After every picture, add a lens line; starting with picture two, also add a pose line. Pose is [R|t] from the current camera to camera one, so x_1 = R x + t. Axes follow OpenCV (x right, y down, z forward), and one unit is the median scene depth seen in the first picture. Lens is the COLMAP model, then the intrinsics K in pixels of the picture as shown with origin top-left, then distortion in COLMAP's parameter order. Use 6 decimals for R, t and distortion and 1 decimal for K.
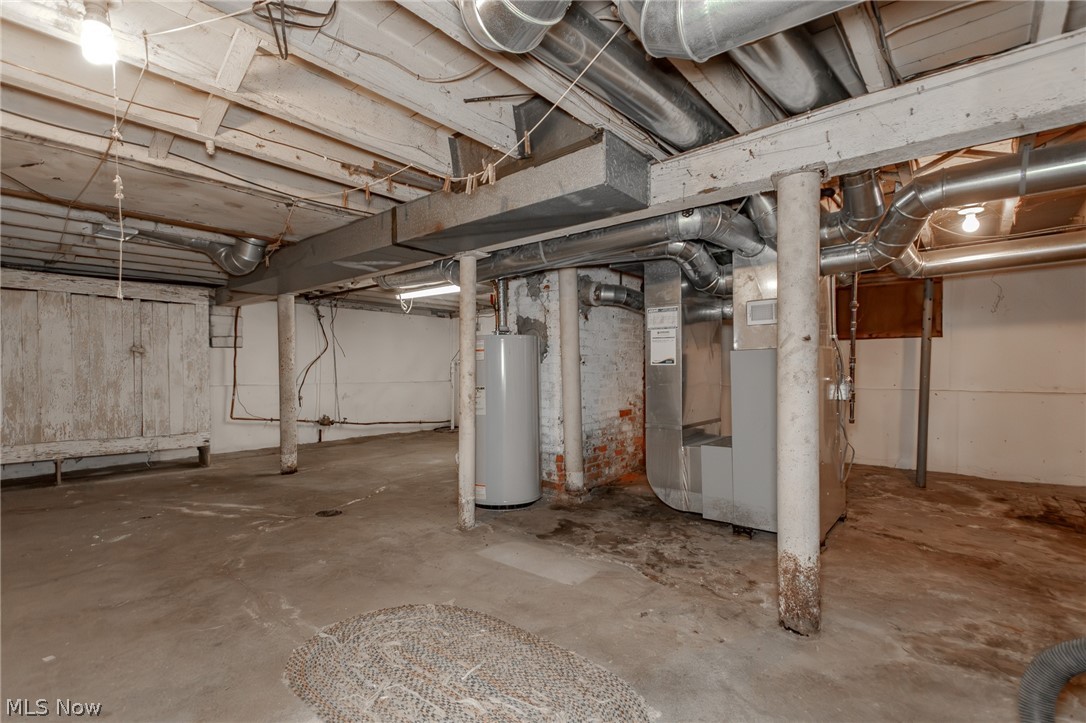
lens RADIAL K [[506.9, 0, 548.2], [0, 506.9, 365.4], [0, 0, 1]] dist [0.000313, 0.000705]
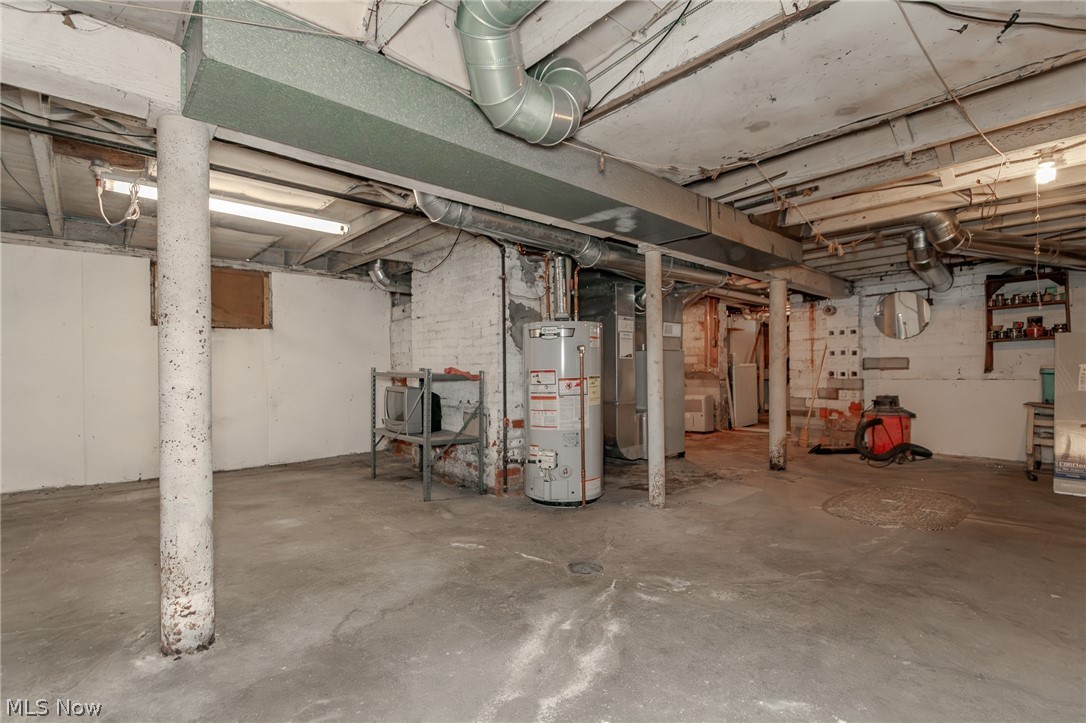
lens RADIAL K [[506.9, 0, 546.9], [0, 506.9, 366.6], [0, 0, 1]] dist [0.000313, 0.000705]
pose [[0.144435, 0.010736, 0.989456, -1.169484], [-0.002452, 0.999942, -0.010492, 0.037373], [-0.989511, -0.000911, 0.144453, 1.011003]]
